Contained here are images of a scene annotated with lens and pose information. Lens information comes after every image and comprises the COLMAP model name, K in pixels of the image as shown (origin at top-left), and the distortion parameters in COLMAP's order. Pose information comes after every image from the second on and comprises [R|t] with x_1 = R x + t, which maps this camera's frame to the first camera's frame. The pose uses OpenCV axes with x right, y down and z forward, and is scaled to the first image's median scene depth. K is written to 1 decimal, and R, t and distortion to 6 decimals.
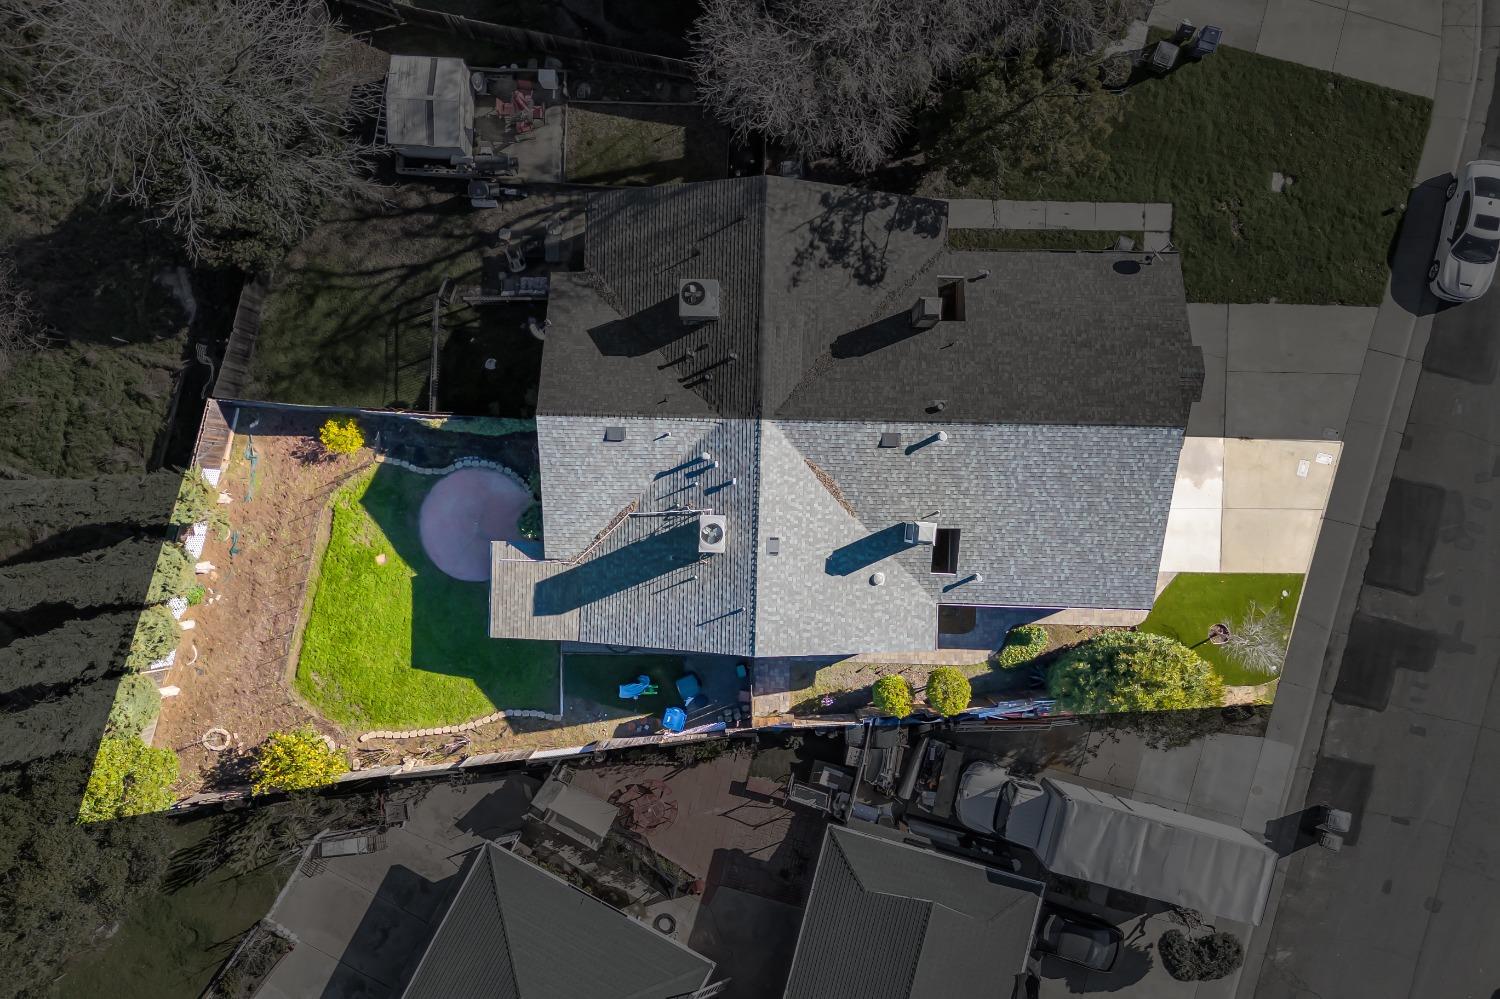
lens RADIAL K [[1208.4, 0, 716.9], [0, 1208.4, 477.4], [0, 0, 1]] dist [0.055521, -0.046517]
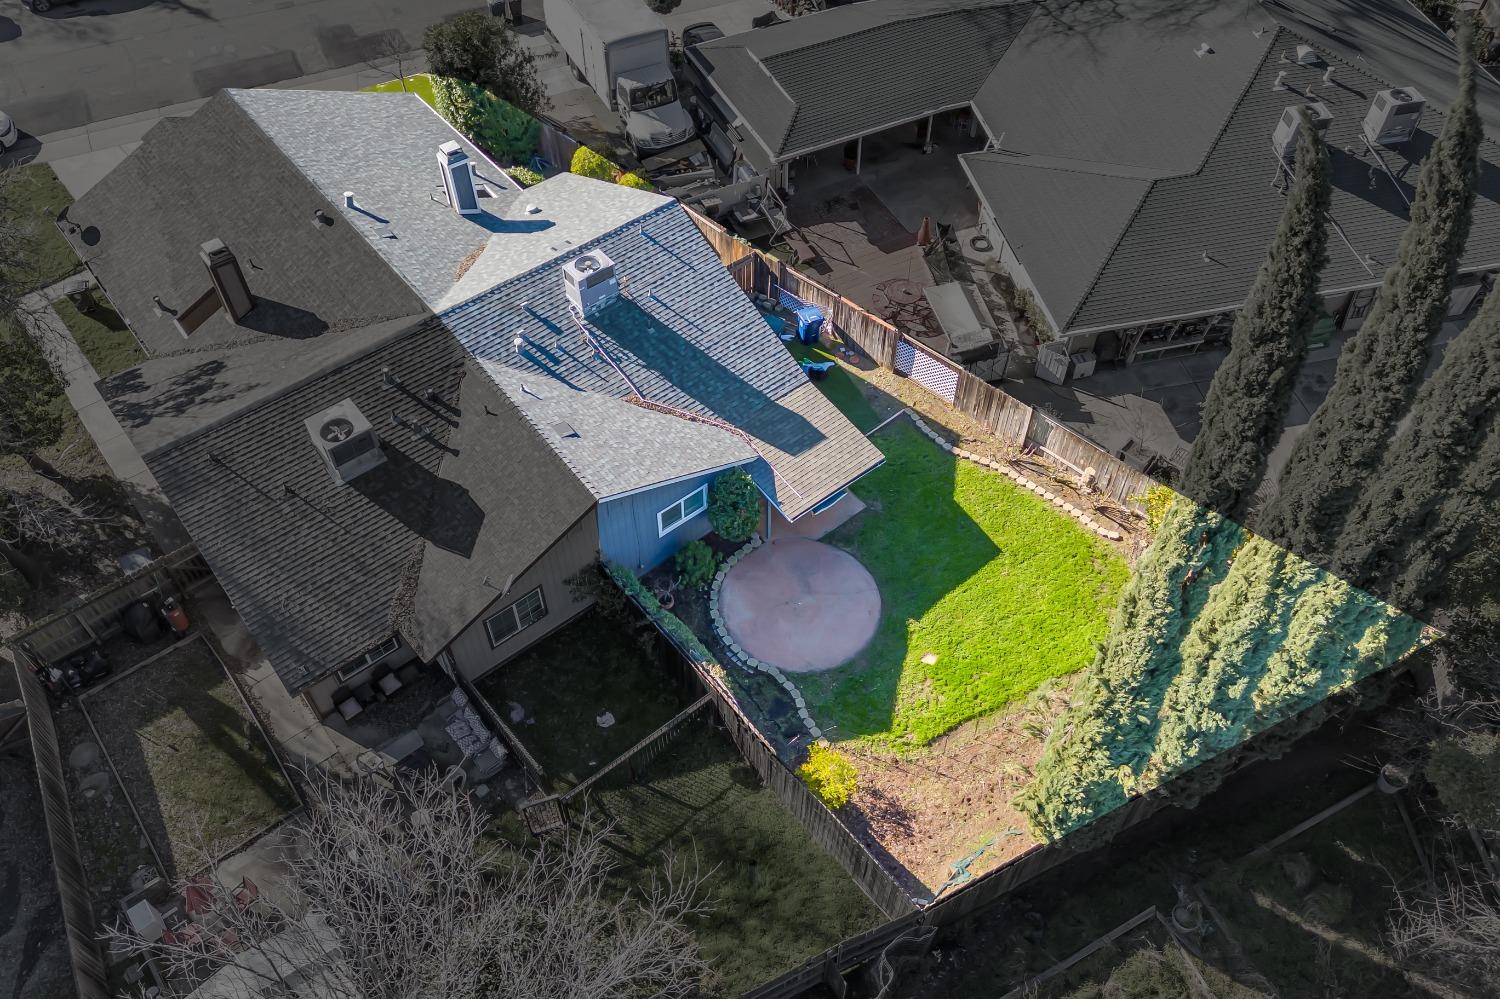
lens RADIAL K [[1208.4, 0, 755.1], [0, 1208.4, 463.7], [0, 0, 1]] dist [0.055521, -0.046517]
pose [[-0.648626, -0.558132, 0.517468, -0.531263], [0.761038, -0.484786, 0.431050, -0.263164], [0.010278, 0.673403, 0.739204, 0.436705]]
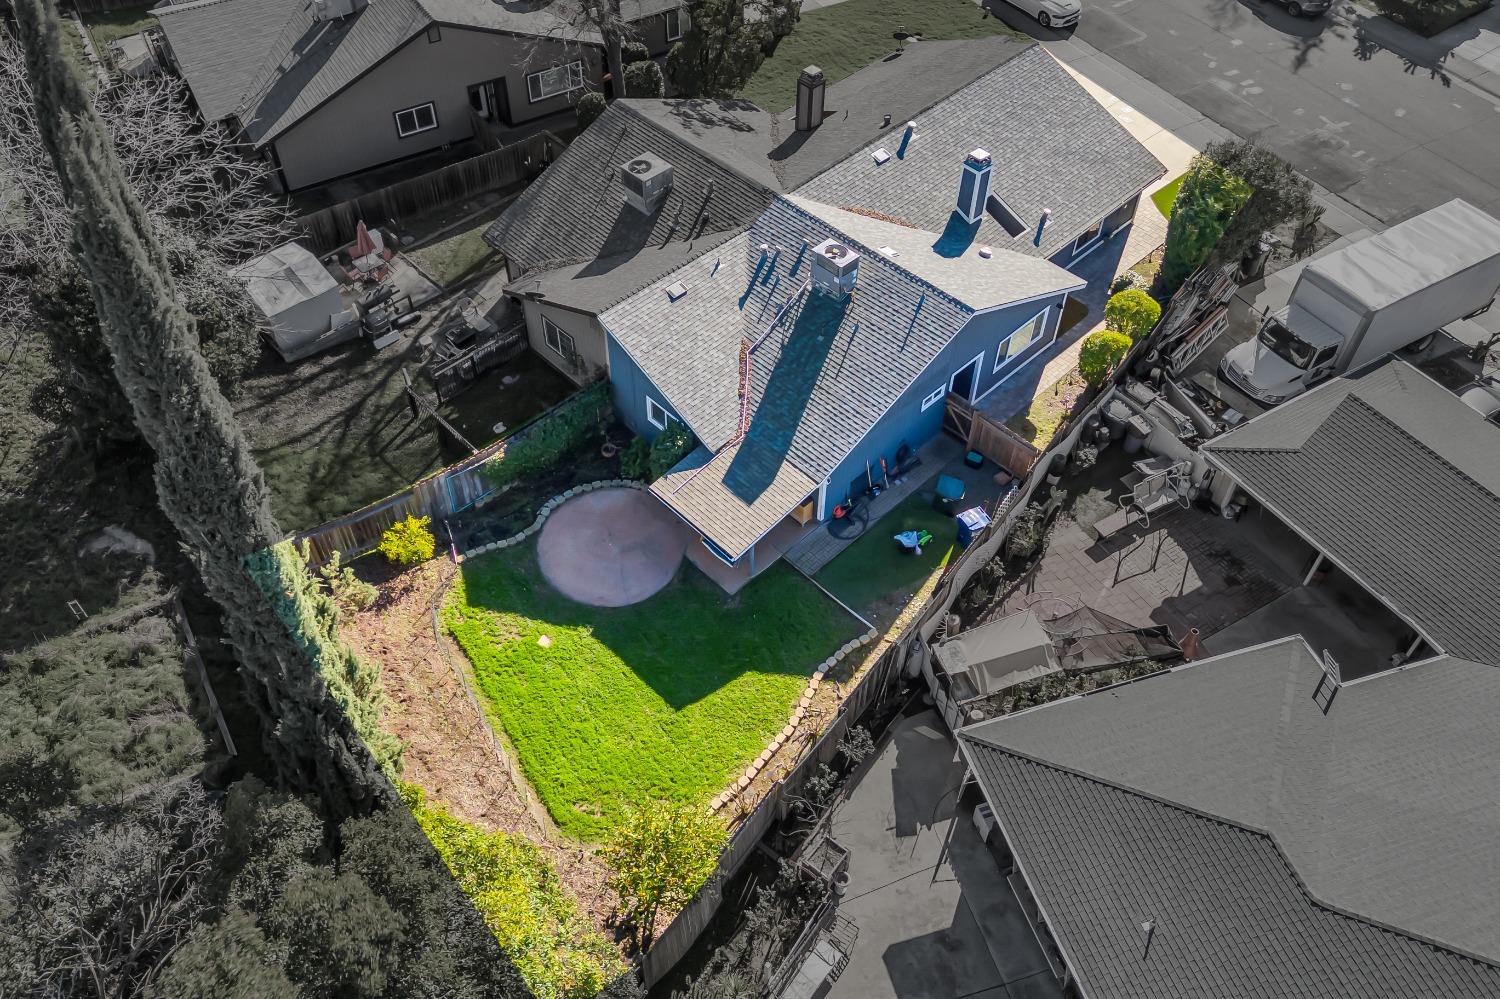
lens RADIAL K [[1208.4, 0, 671.4], [0, 1208.4, 386.2], [0, 0, 1]] dist [0.055521, -0.046517]
pose [[0.727194, -0.470724, 0.499608, -0.535446], [0.686407, 0.504928, -0.523348, 0.440209], [-0.005913, 0.723510, 0.690289, 0.412304]]
